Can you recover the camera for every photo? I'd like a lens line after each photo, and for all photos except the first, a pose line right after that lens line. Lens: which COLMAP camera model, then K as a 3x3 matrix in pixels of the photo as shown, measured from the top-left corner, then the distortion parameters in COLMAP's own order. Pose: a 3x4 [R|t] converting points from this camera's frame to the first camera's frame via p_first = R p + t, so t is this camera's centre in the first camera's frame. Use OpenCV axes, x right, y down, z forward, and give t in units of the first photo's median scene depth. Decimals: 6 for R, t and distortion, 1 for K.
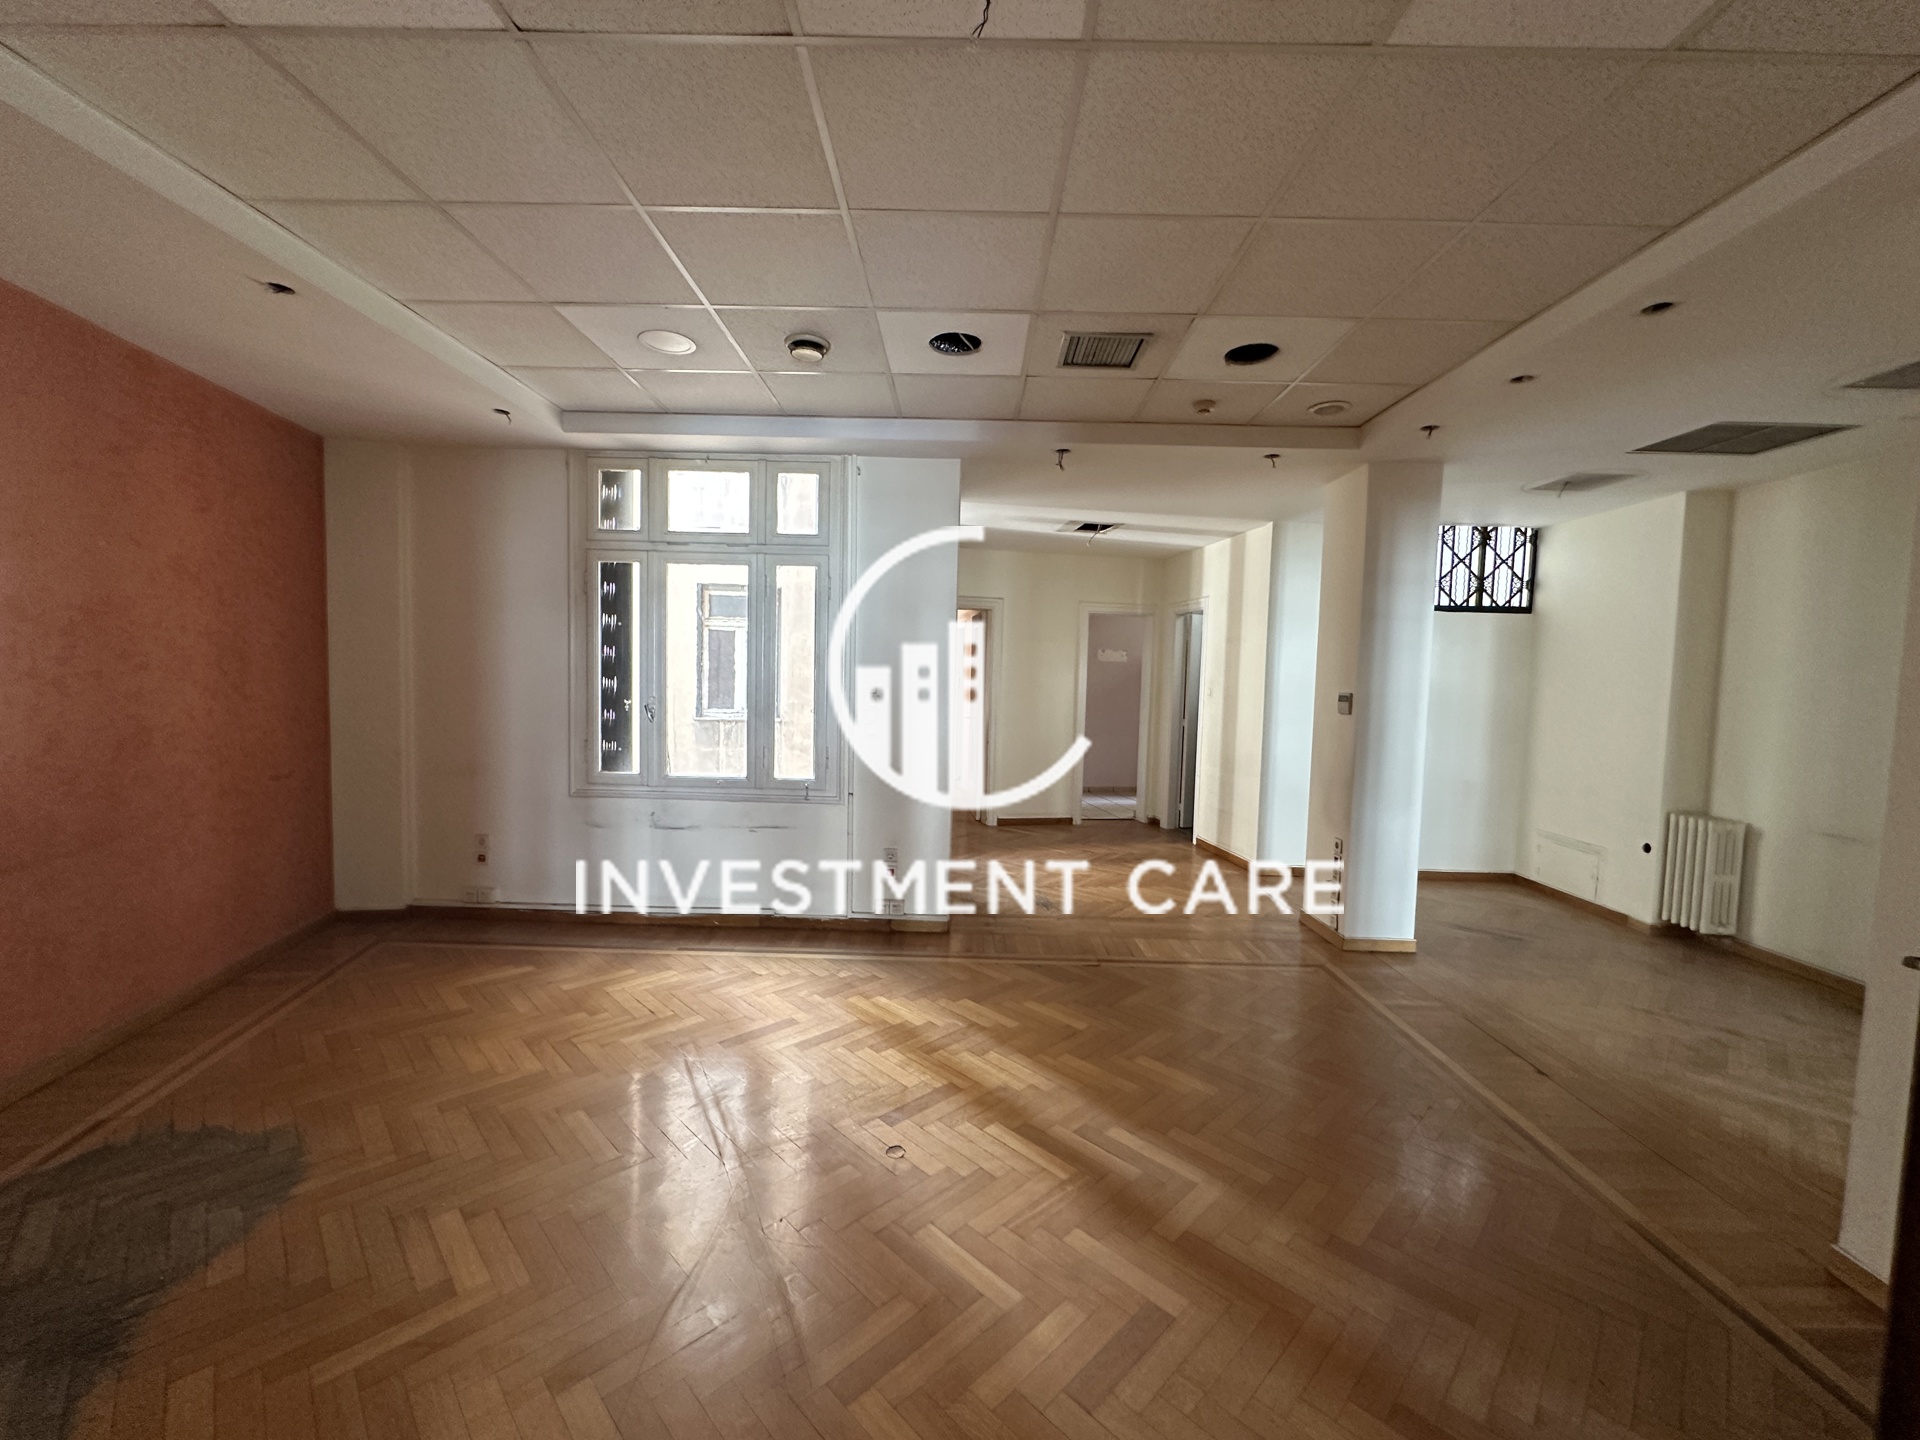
lens RADIAL K [[765.5, 0, 961.3], [0, 765.5, 716.6], [0, 0, 1]] dist [-0.000458, 0.000038]
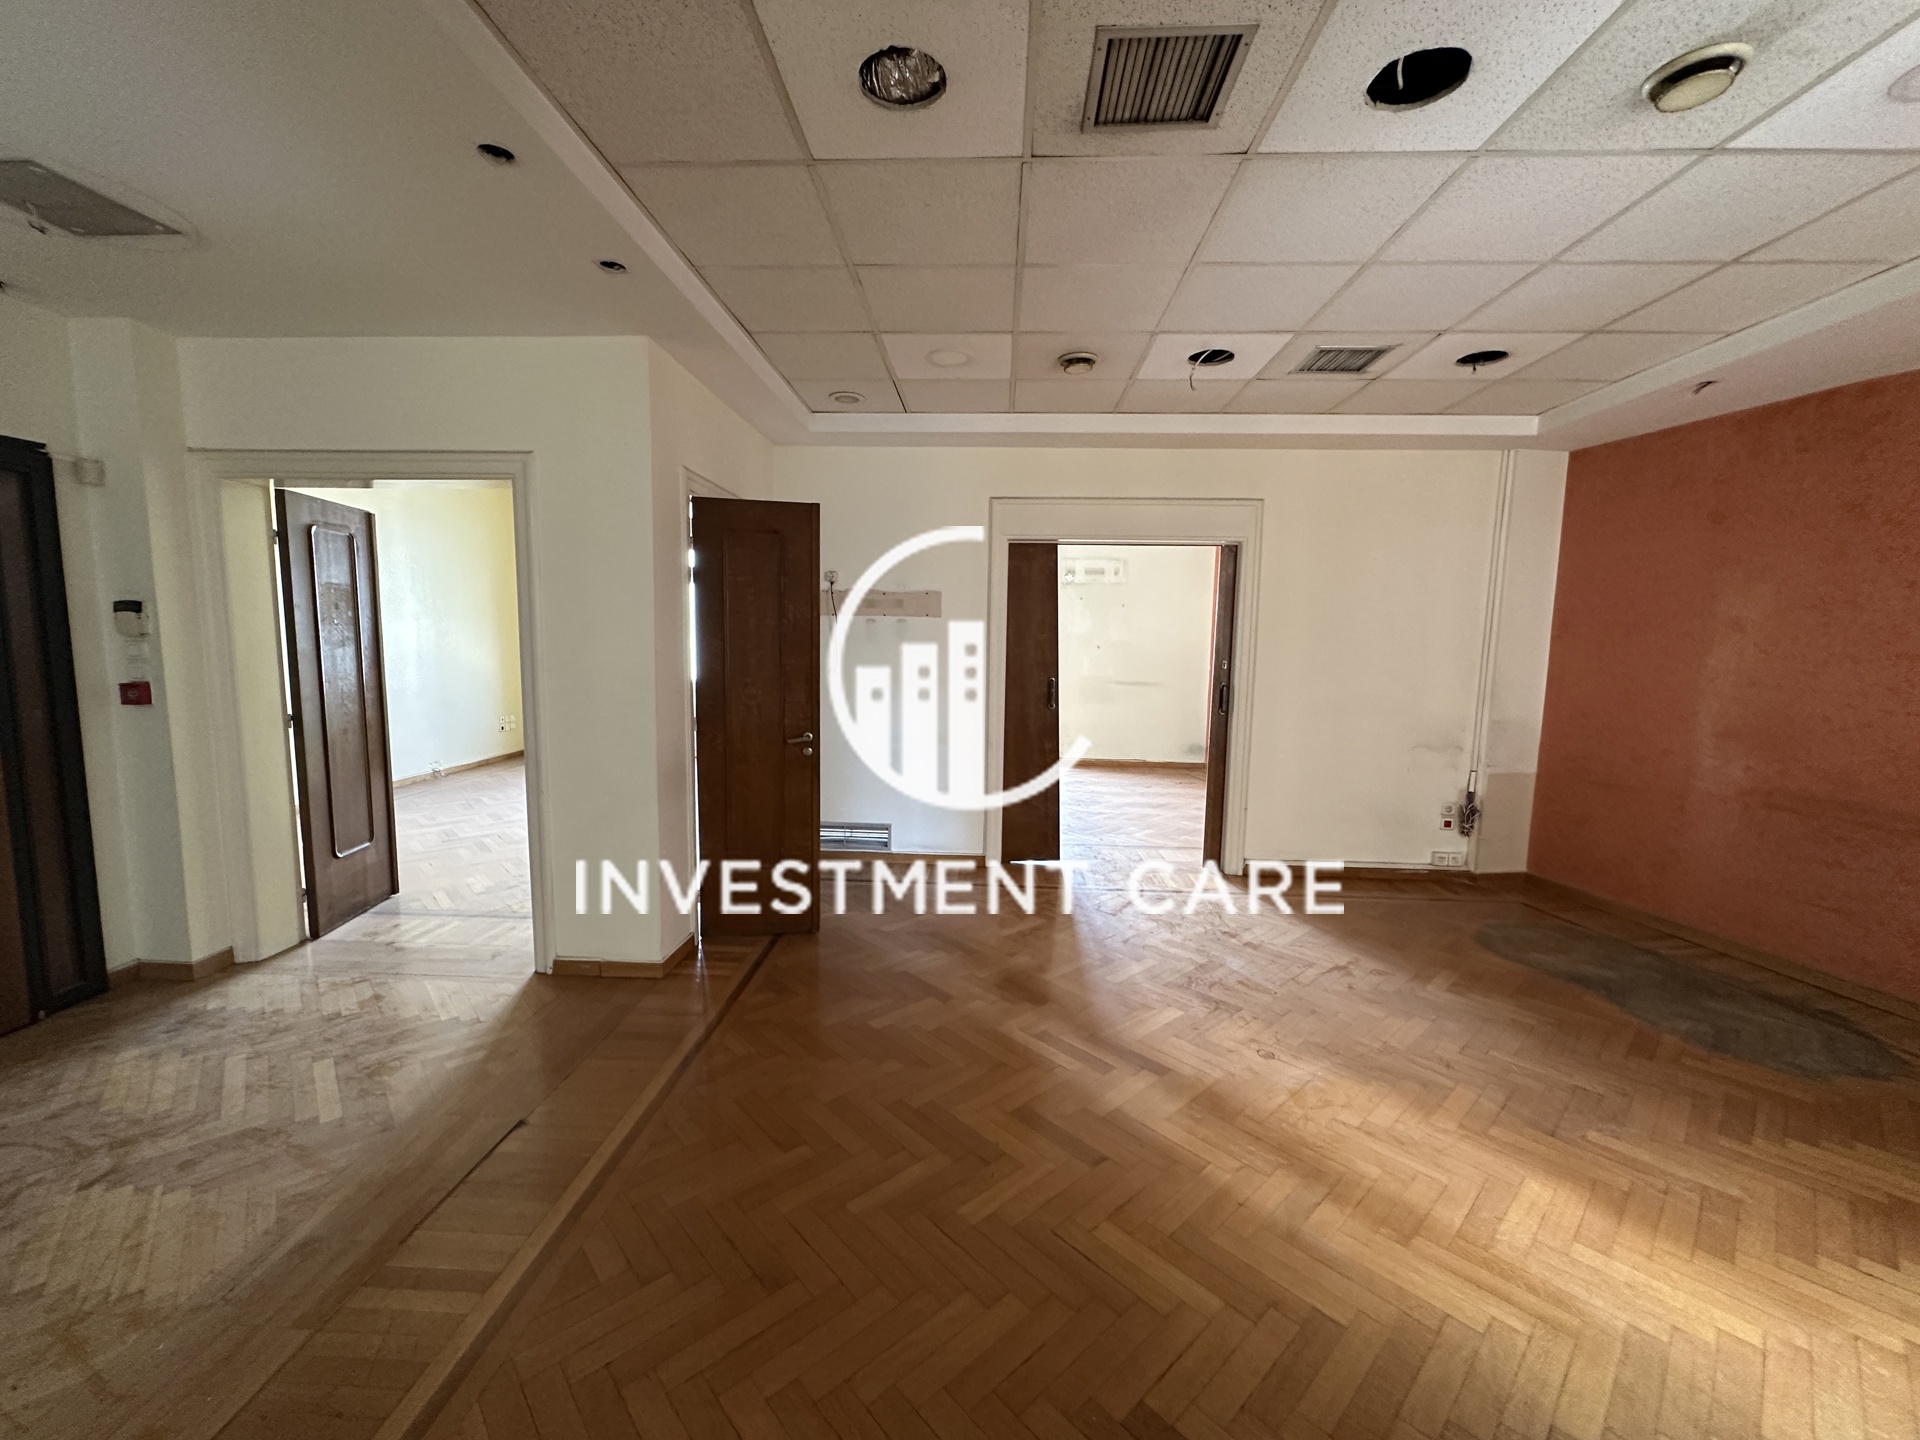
lens RADIAL K [[765.5, 0, 965.0], [0, 765.5, 725.7], [0, 0, 1]] dist [-0.000458, 0.000038]
pose [[-0.998544, -0.045222, 0.029419, 0.177645], [-0.039568, 0.984572, 0.170449, -0.056428], [-0.036673, 0.169037, -0.984927, 1.007434]]
